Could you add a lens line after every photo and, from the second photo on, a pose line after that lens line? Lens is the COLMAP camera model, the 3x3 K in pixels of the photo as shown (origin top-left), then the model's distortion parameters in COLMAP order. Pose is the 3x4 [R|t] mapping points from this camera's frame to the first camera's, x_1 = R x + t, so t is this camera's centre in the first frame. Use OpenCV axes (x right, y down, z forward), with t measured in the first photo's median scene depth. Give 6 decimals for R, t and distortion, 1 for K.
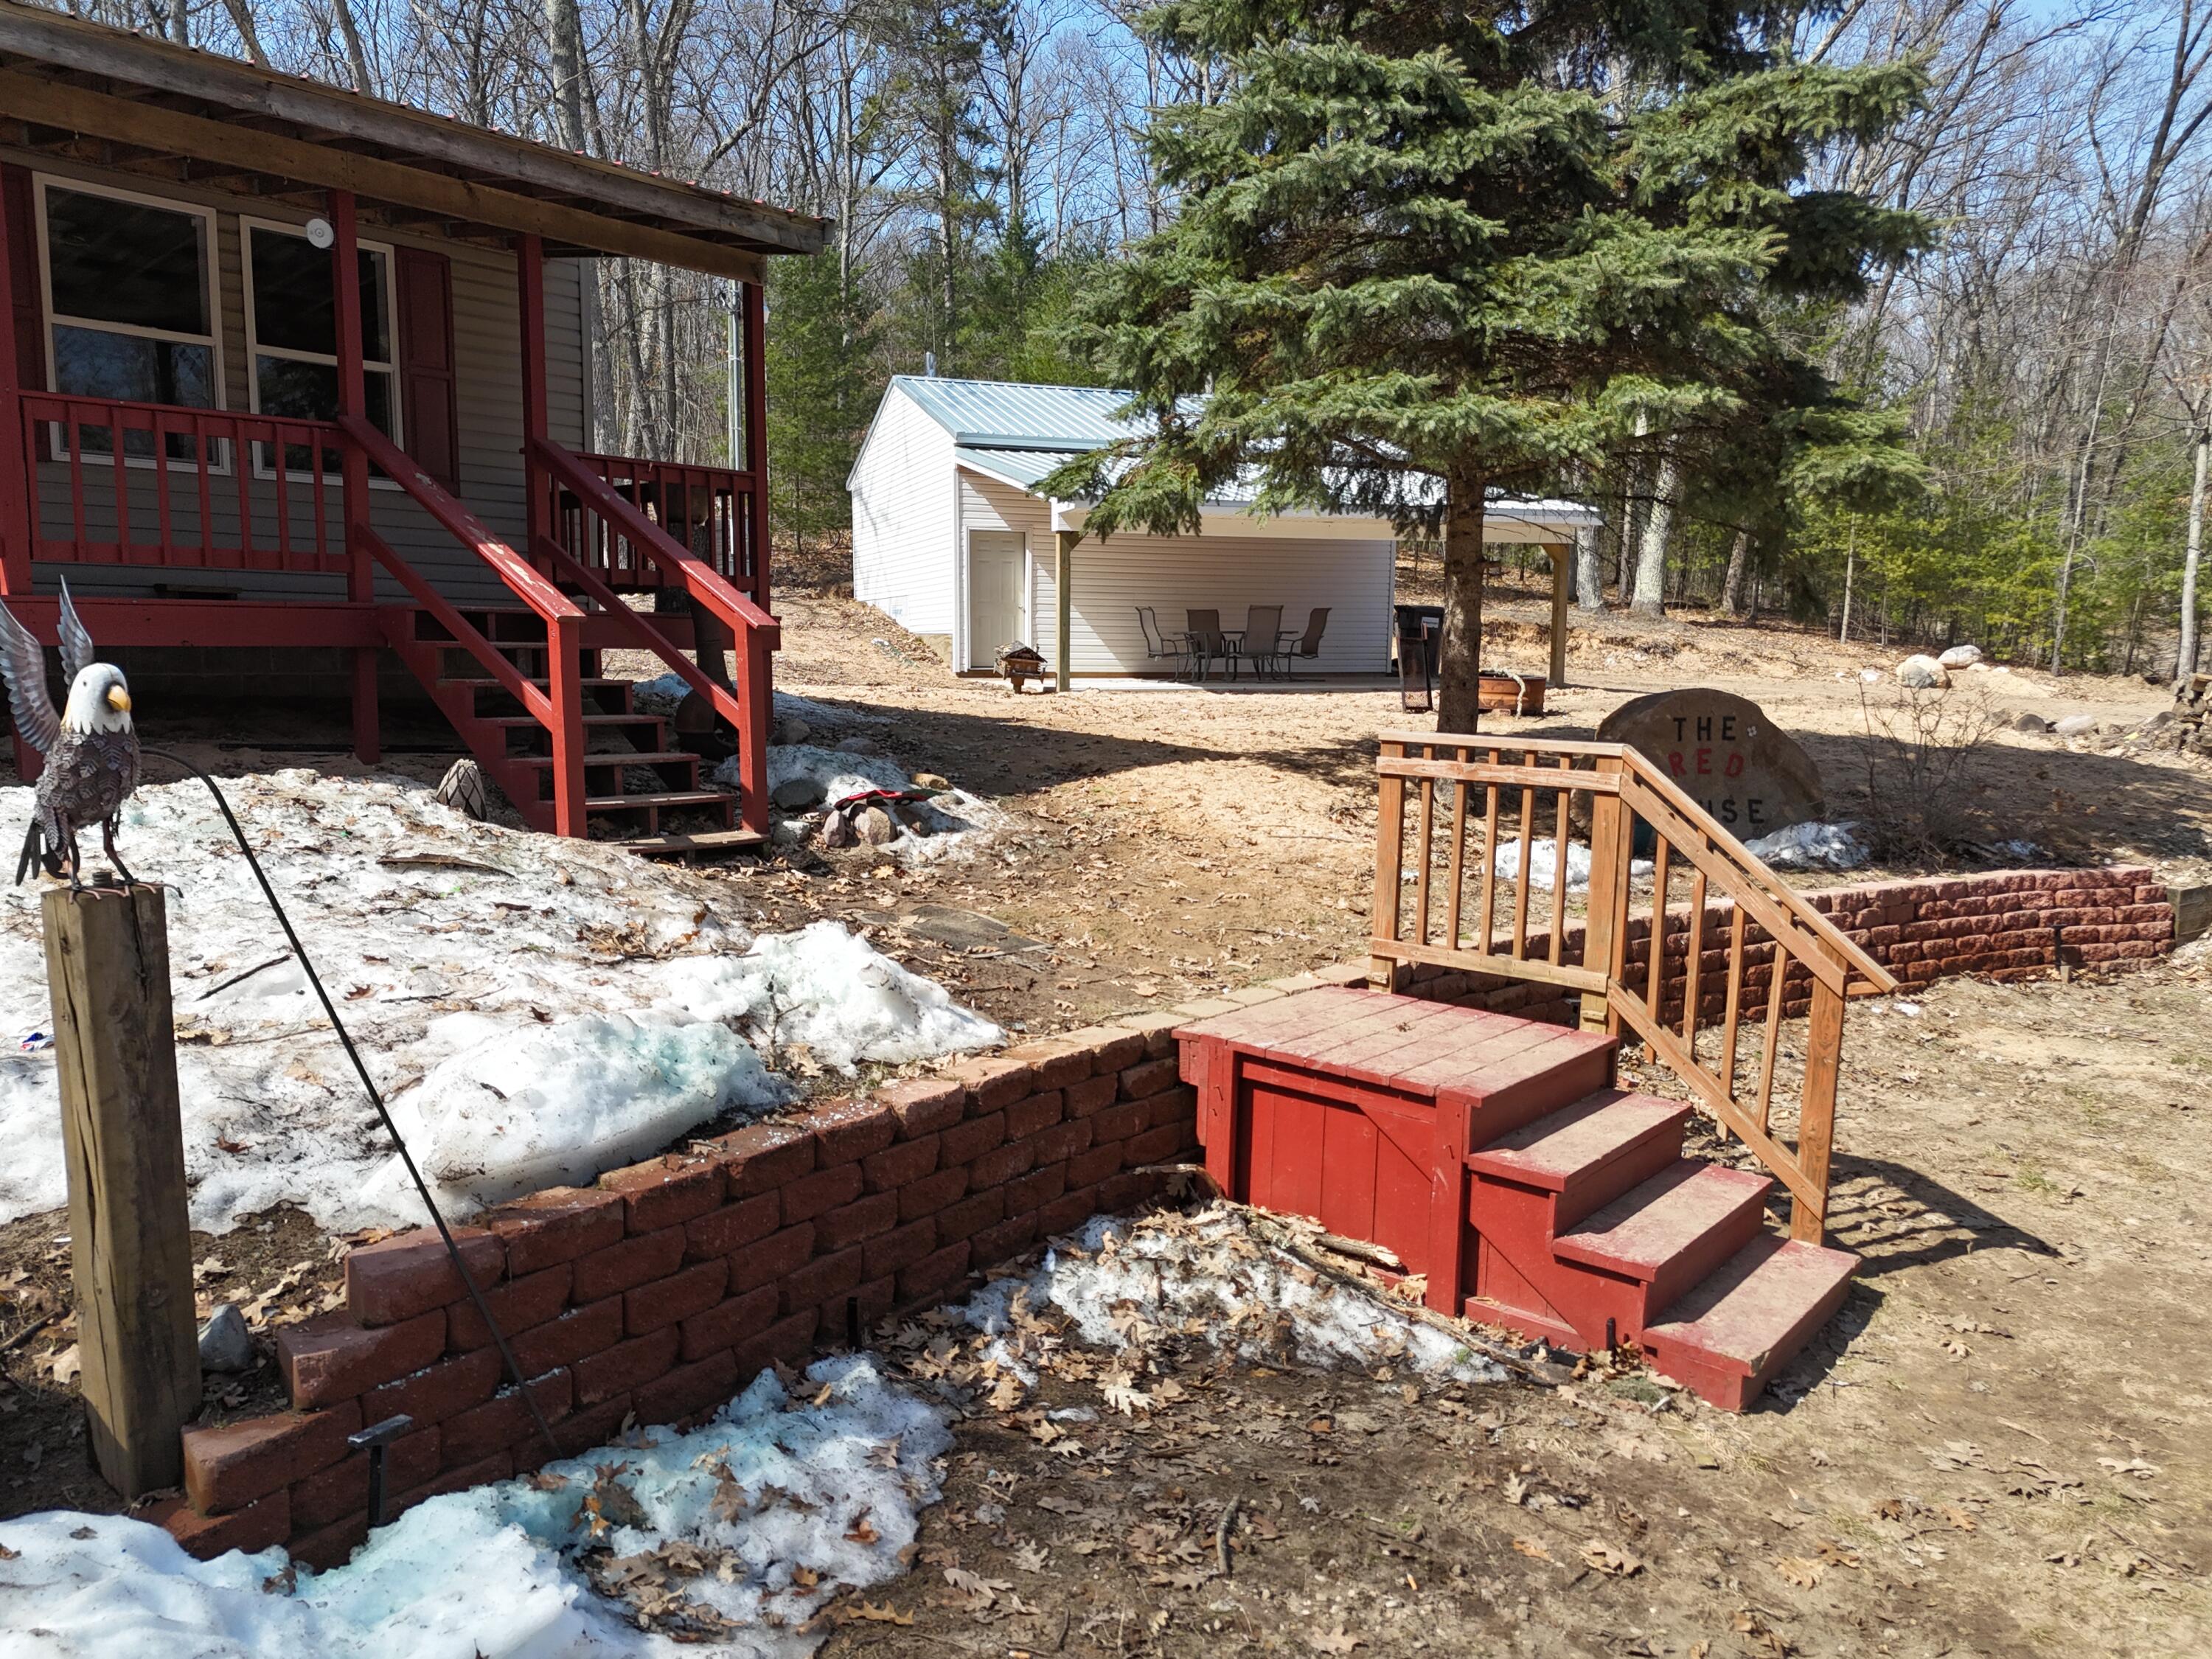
lens RADIAL K [[1618.3, 0, 1098.2], [0, 1618.3, 822.3], [0, 0, 1]] dist [0.064579, -0.046632]
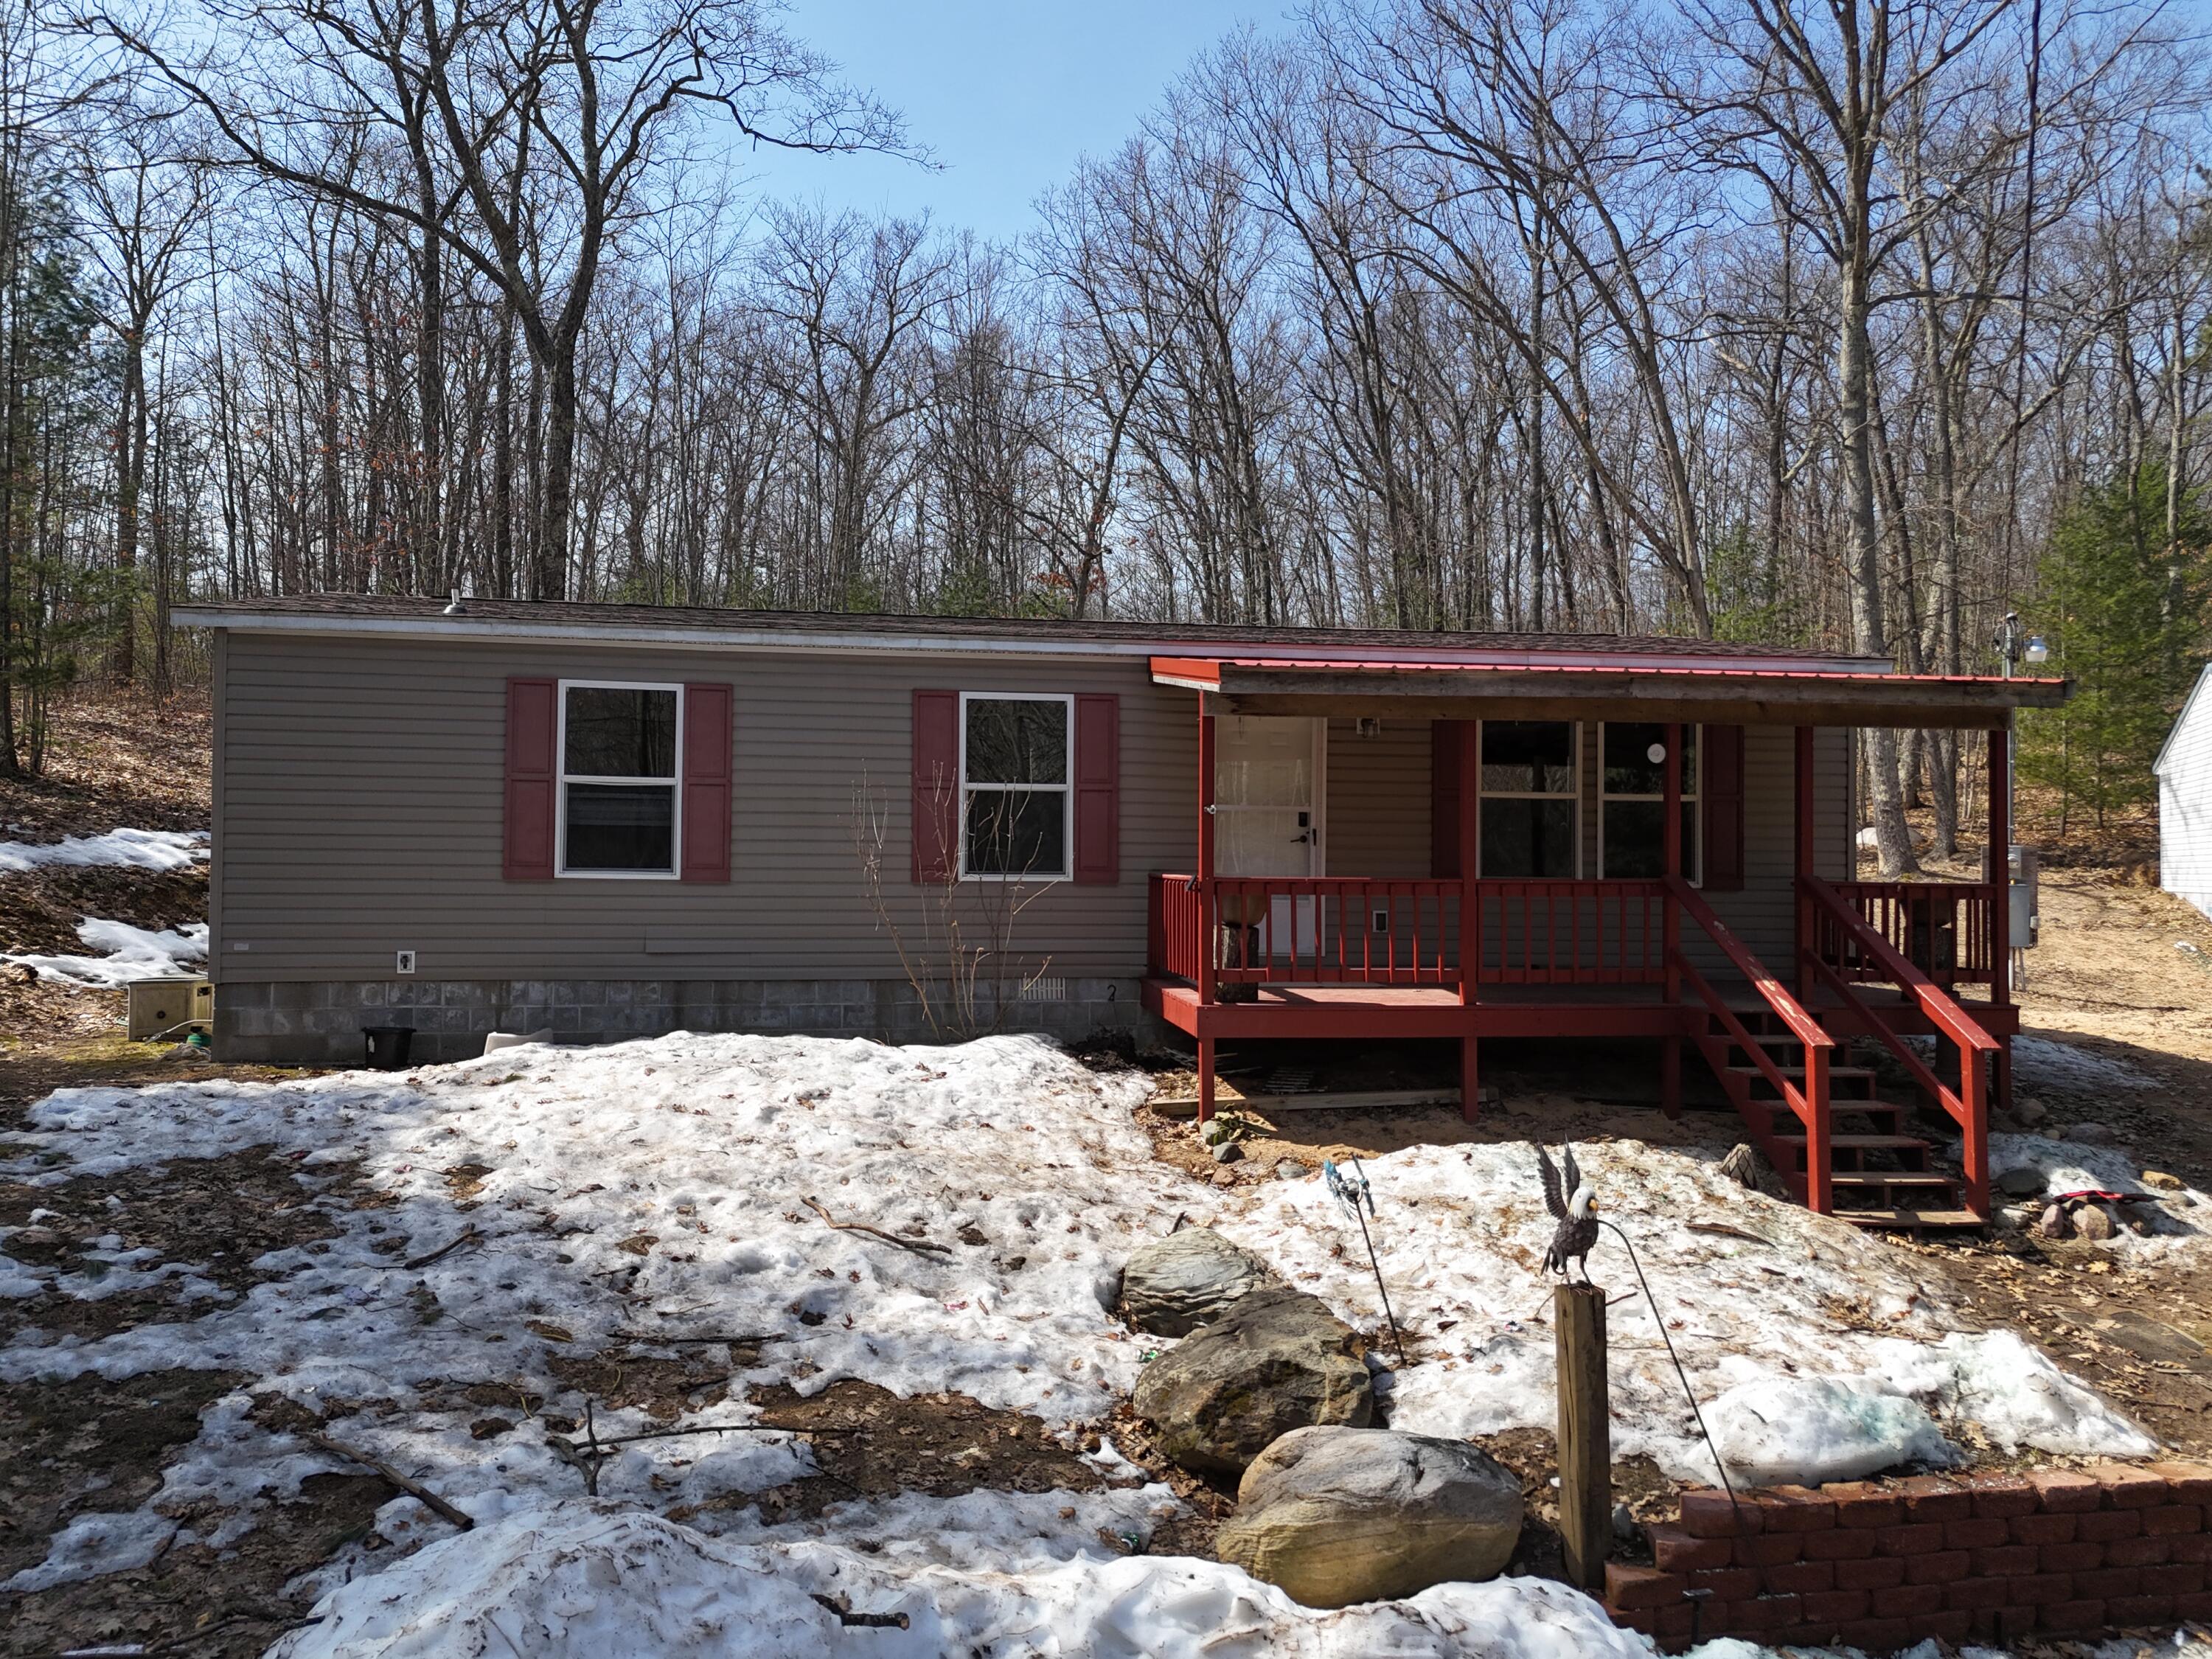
lens RADIAL K [[1618.3, 0, 1111.5], [0, 1618.3, 826.8], [0, 0, 1]] dist [0.064579, -0.046632]
pose [[0.742716, -0.013996, -0.669460, 0.203064], [-0.076295, 0.991502, -0.105373, -0.151730], [0.665246, 0.129339, 0.735337, -0.564736]]
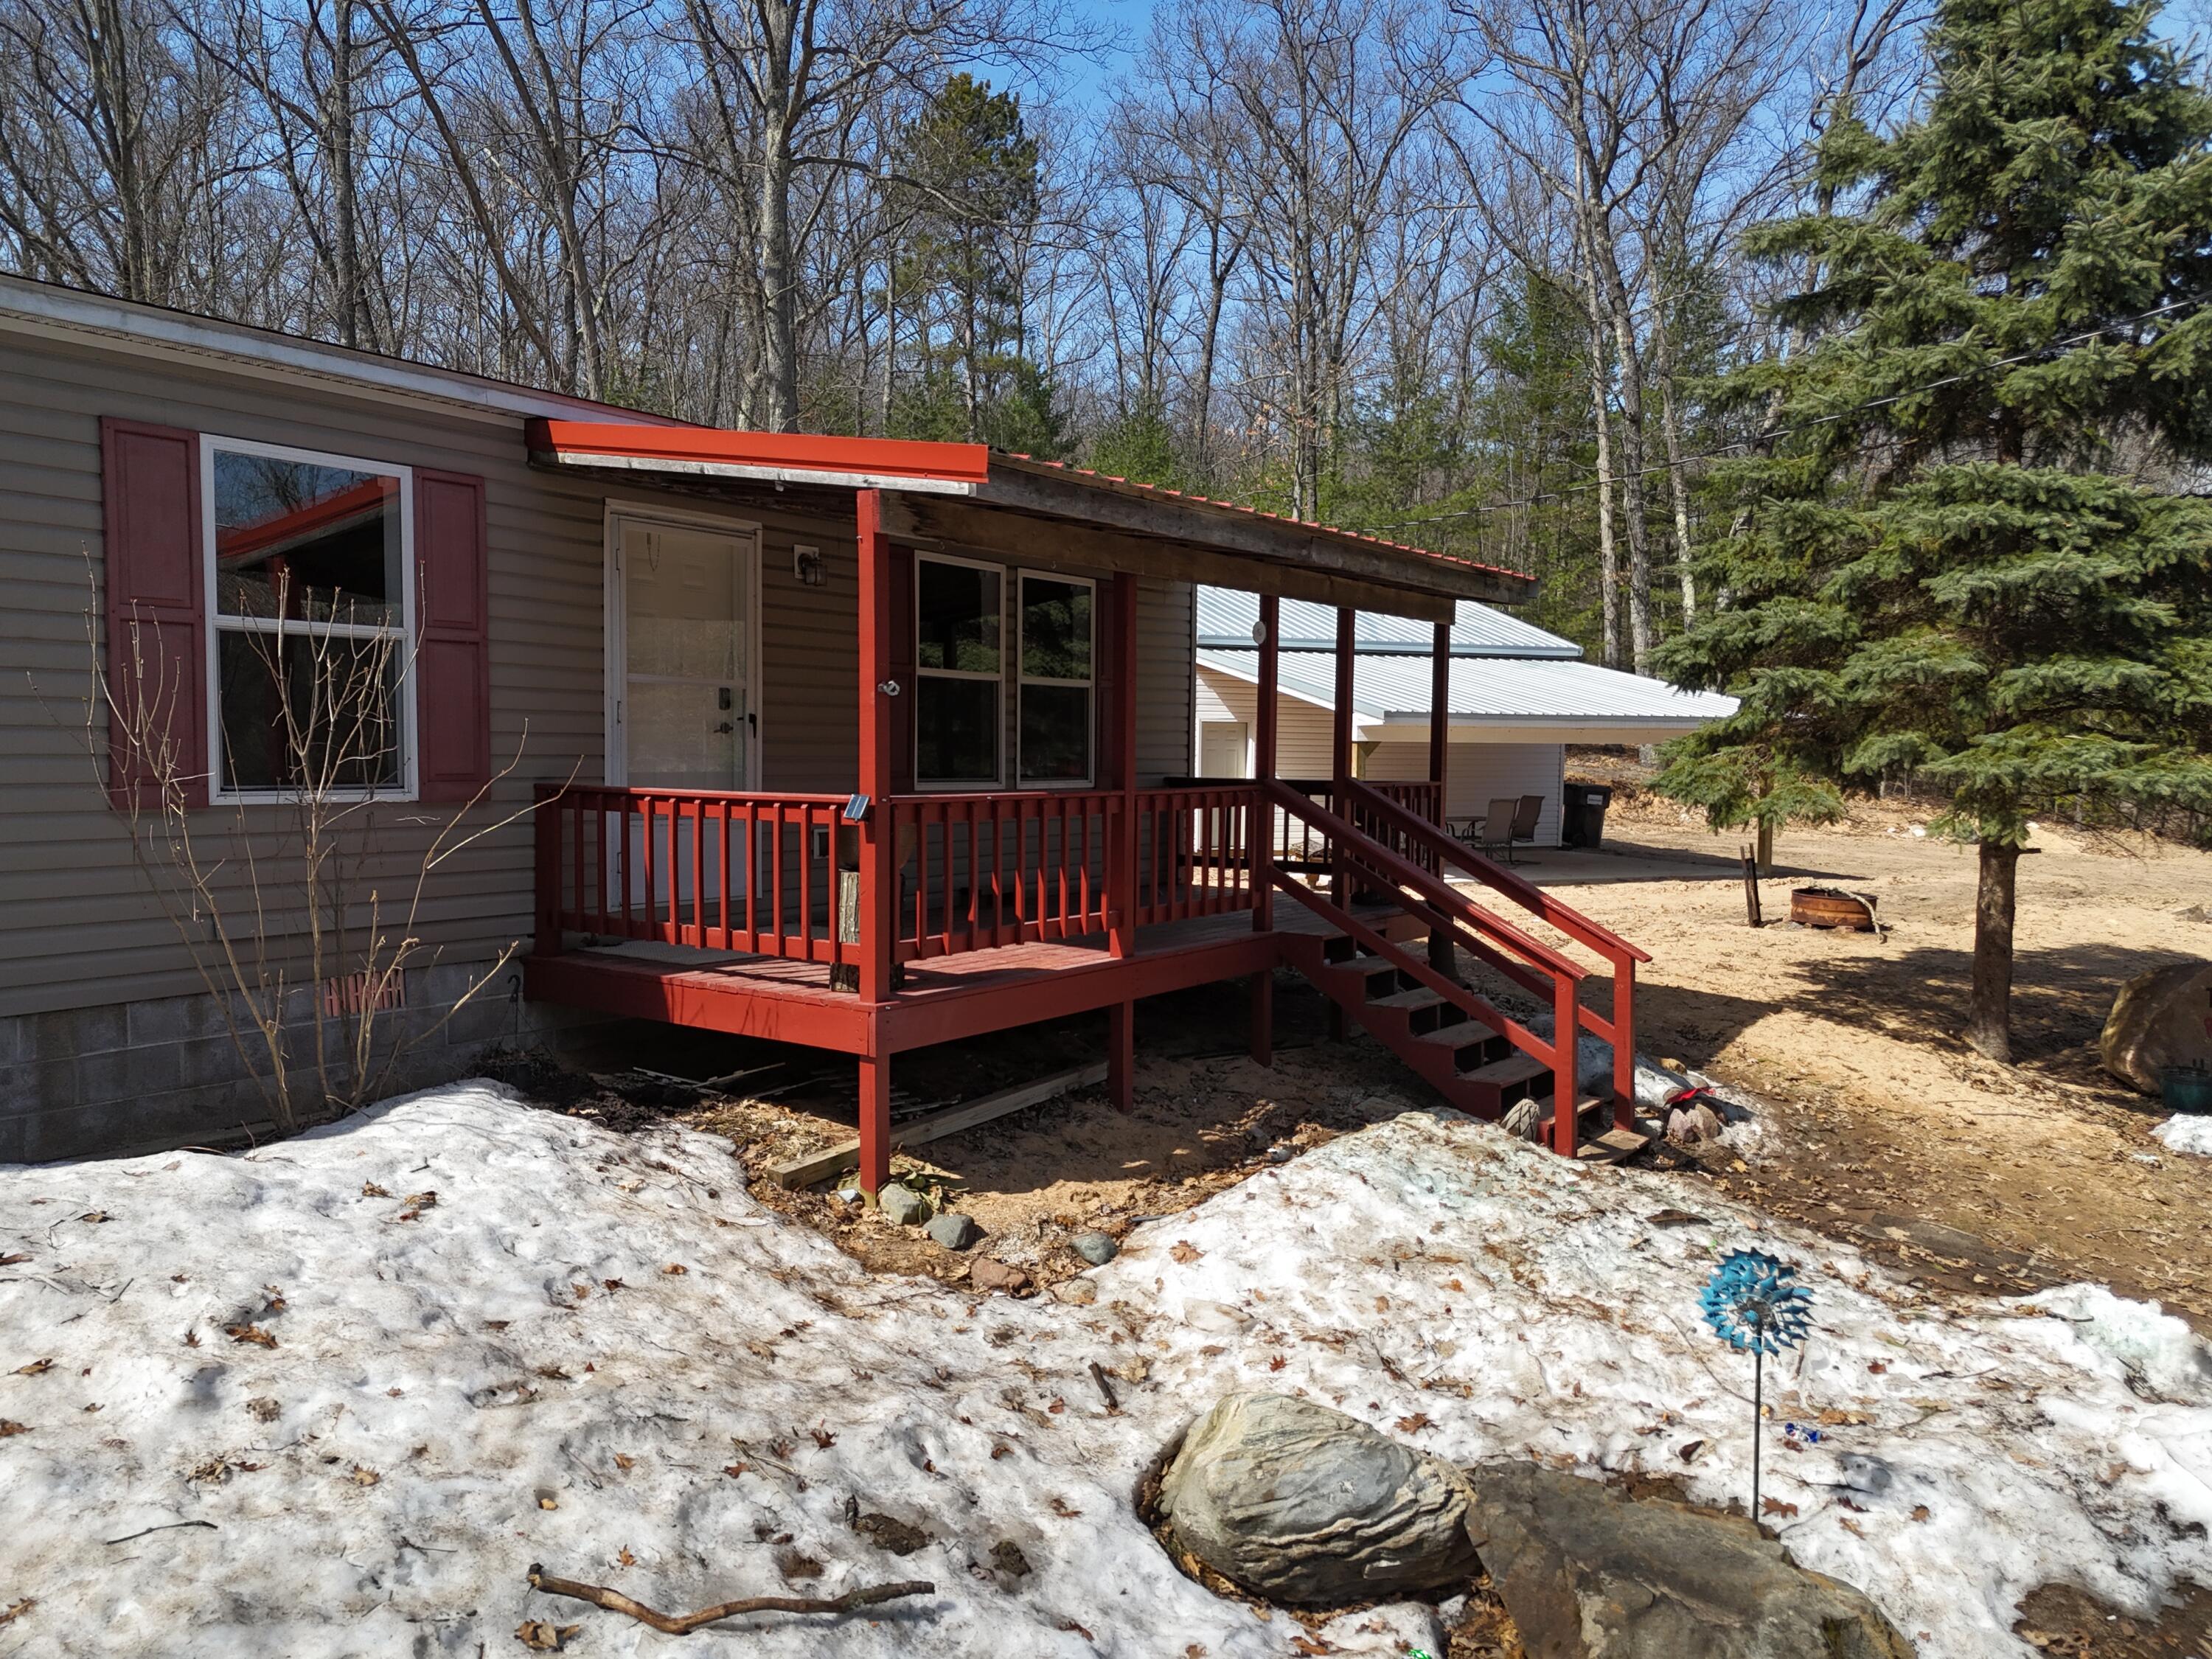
lens RADIAL K [[1618.3, 0, 1095.2], [0, 1618.3, 822.0], [0, 0, 1]] dist [0.064579, -0.046632]
pose [[0.996729, 0.003022, 0.080755, -1.016319], [0.001847, 0.998188, -0.060143, -0.217760], [-0.080790, 0.060095, 0.994918, -0.246239]]
